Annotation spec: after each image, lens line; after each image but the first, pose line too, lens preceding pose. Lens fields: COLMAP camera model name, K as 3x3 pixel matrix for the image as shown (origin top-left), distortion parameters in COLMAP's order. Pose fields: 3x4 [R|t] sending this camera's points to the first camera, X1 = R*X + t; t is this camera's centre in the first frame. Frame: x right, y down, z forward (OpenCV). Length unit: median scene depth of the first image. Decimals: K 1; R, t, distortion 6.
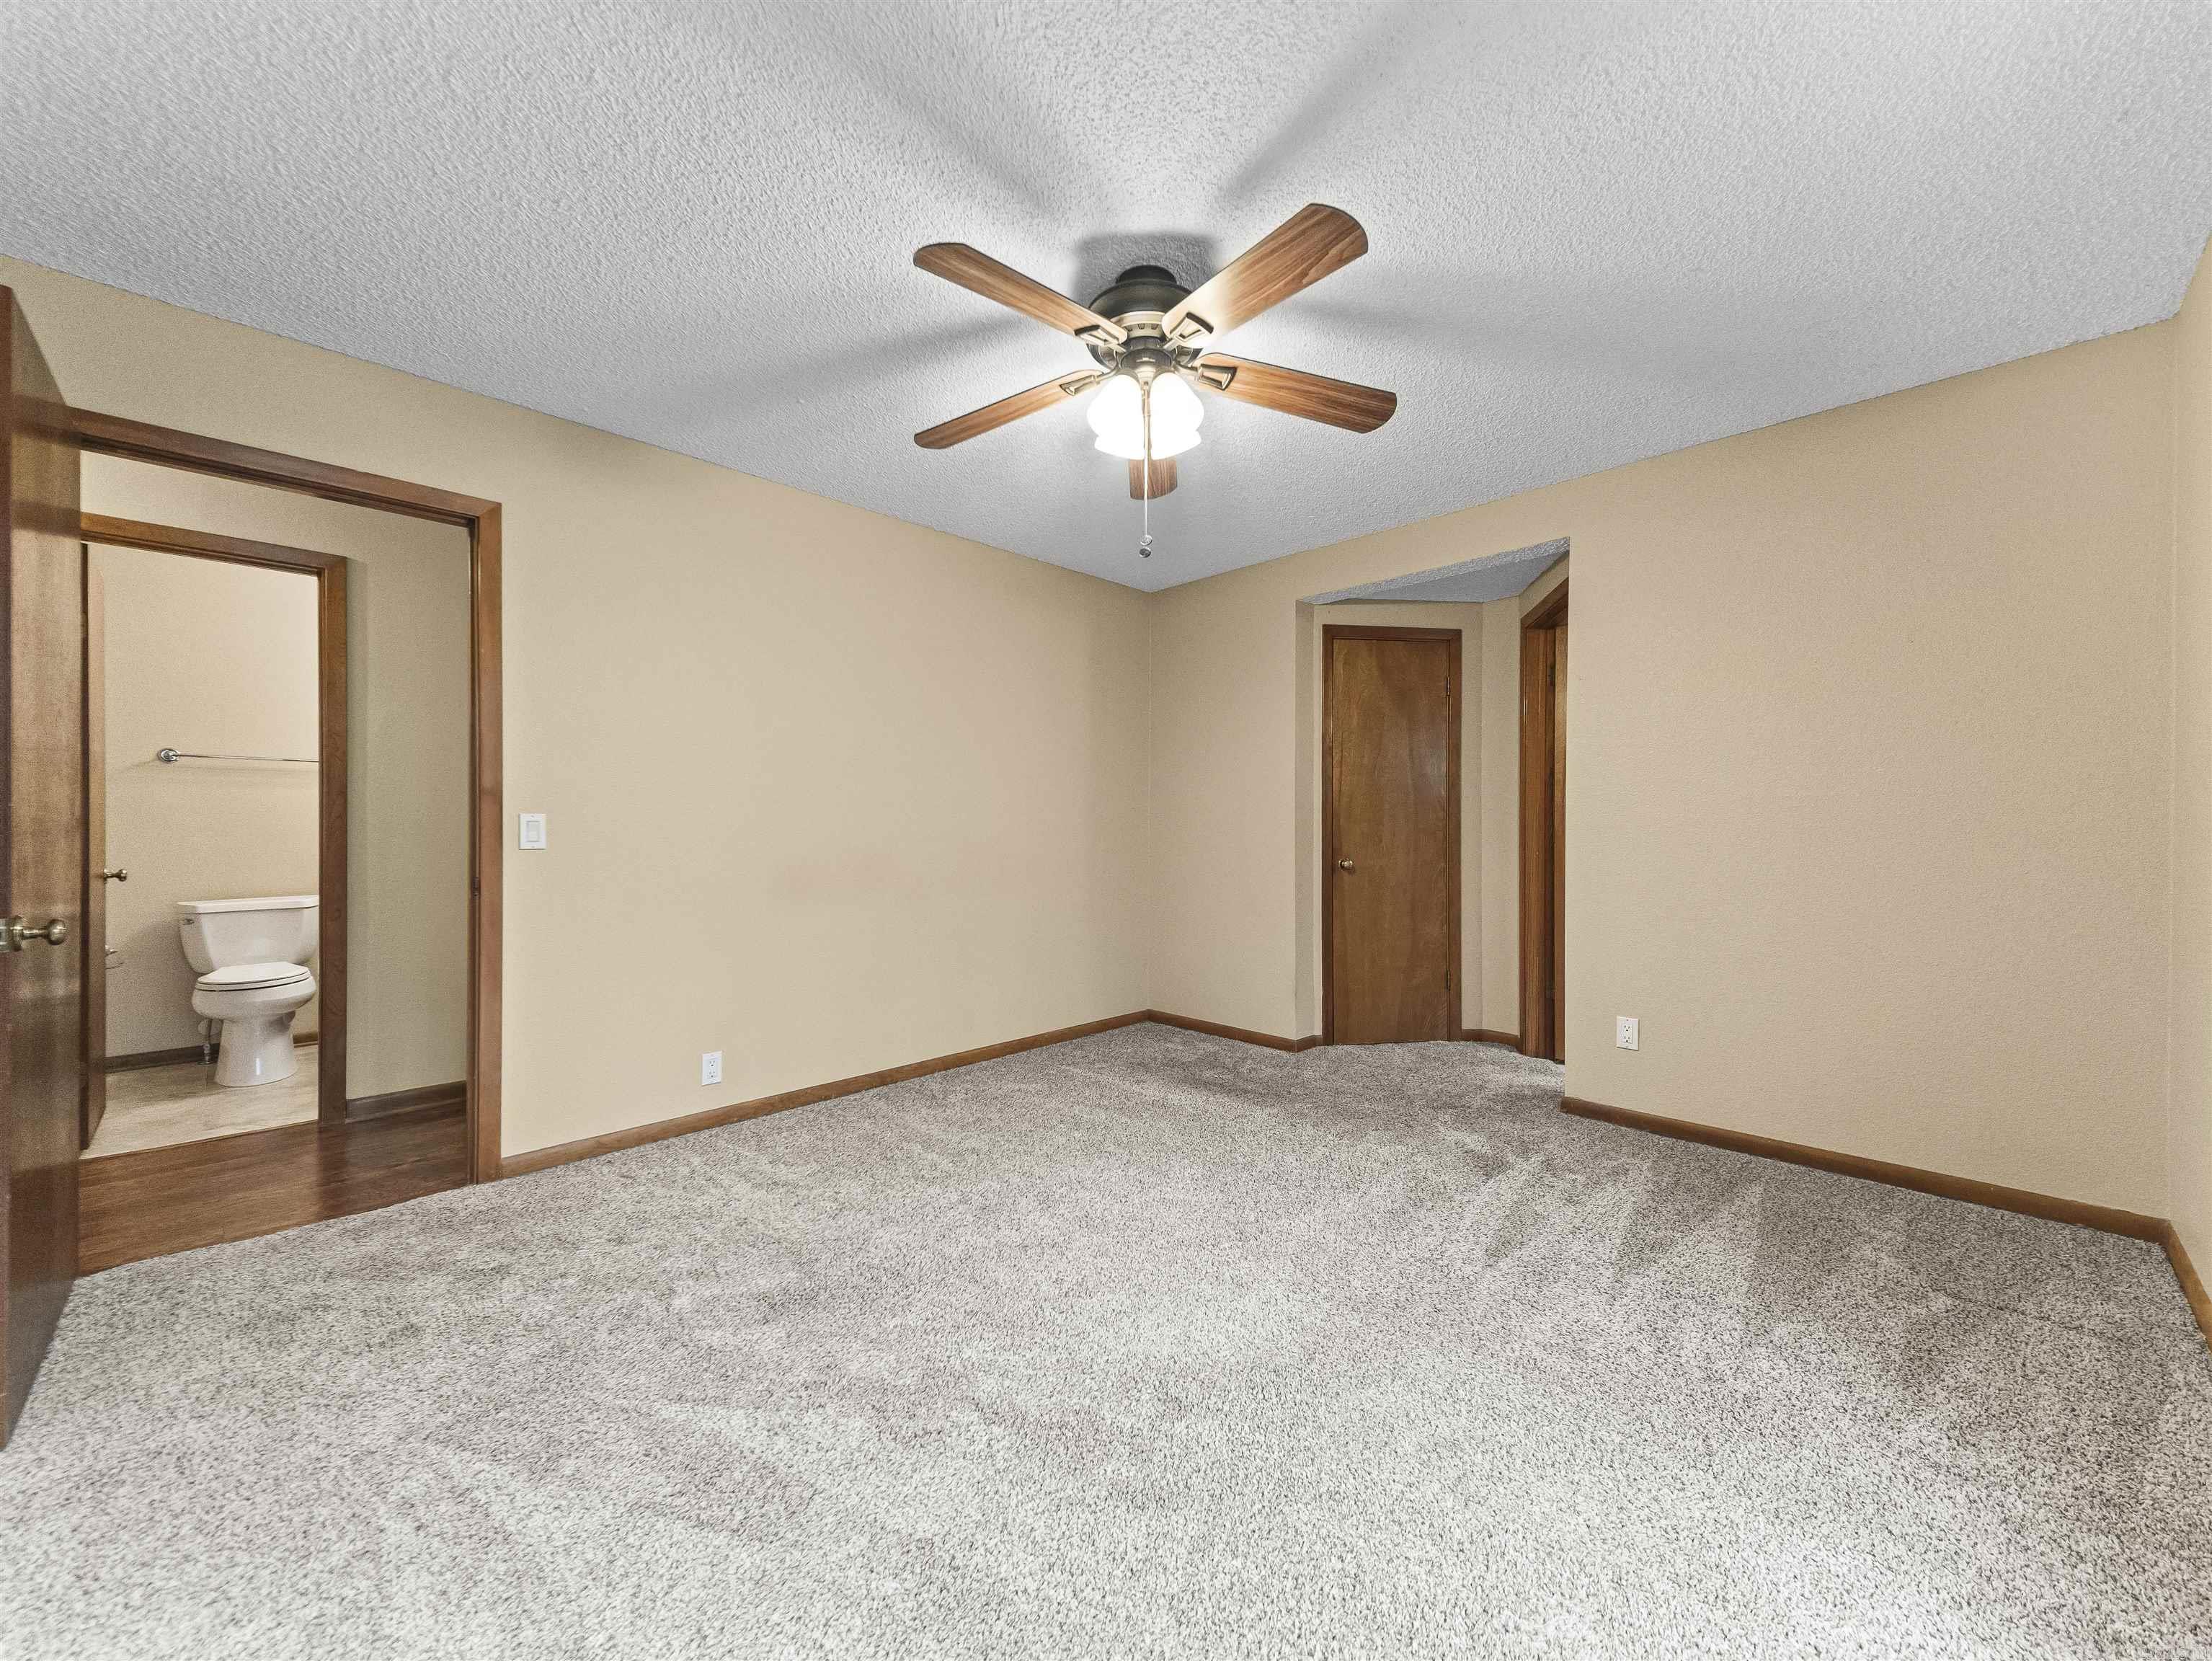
lens RADIAL K [[864.1, 0, 1114.8], [0, 864.1, 832.7], [0, 0, 1]] dist [0.009238, -0.002379]
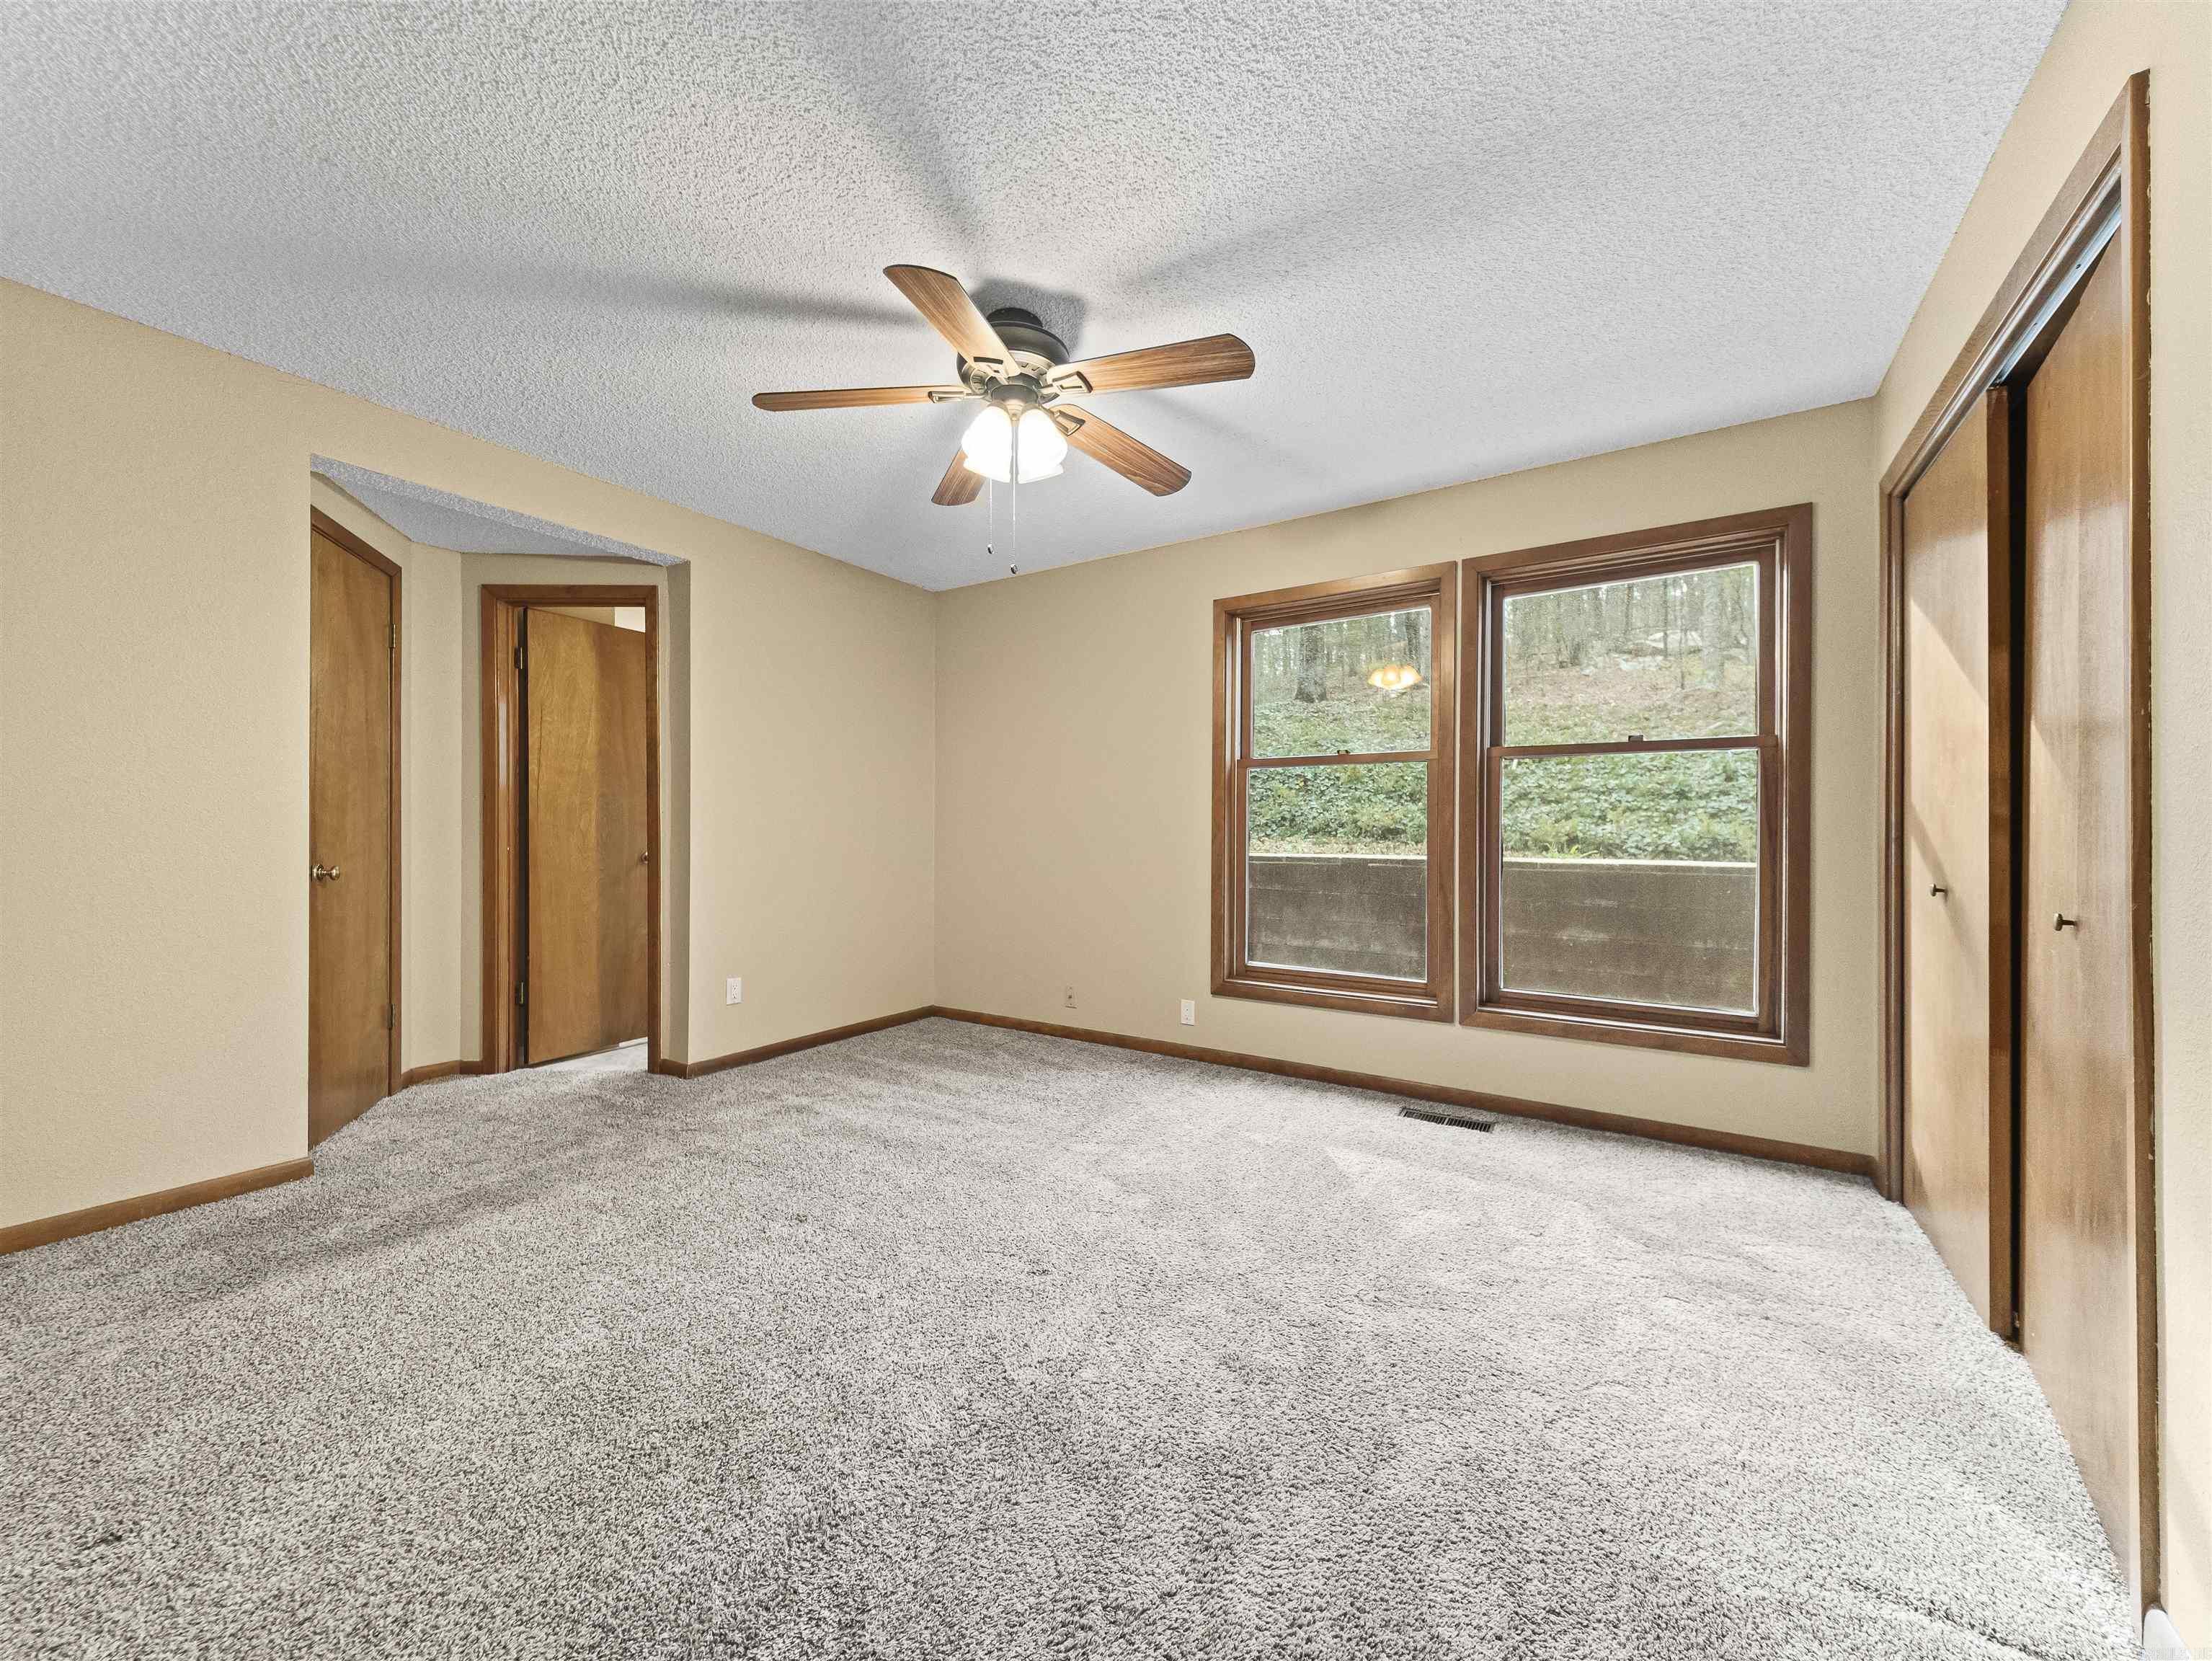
lens RADIAL K [[864.1, 0, 1128.4], [0, 864.1, 820.7], [0, 0, 1]] dist [0.009238, -0.002379]
pose [[-0.221405, -0.000873, 0.975182, -0.737804], [0.003629, 0.999992, 0.001719, -0.003610], [-0.975175, 0.003919, -0.221400, 0.766167]]
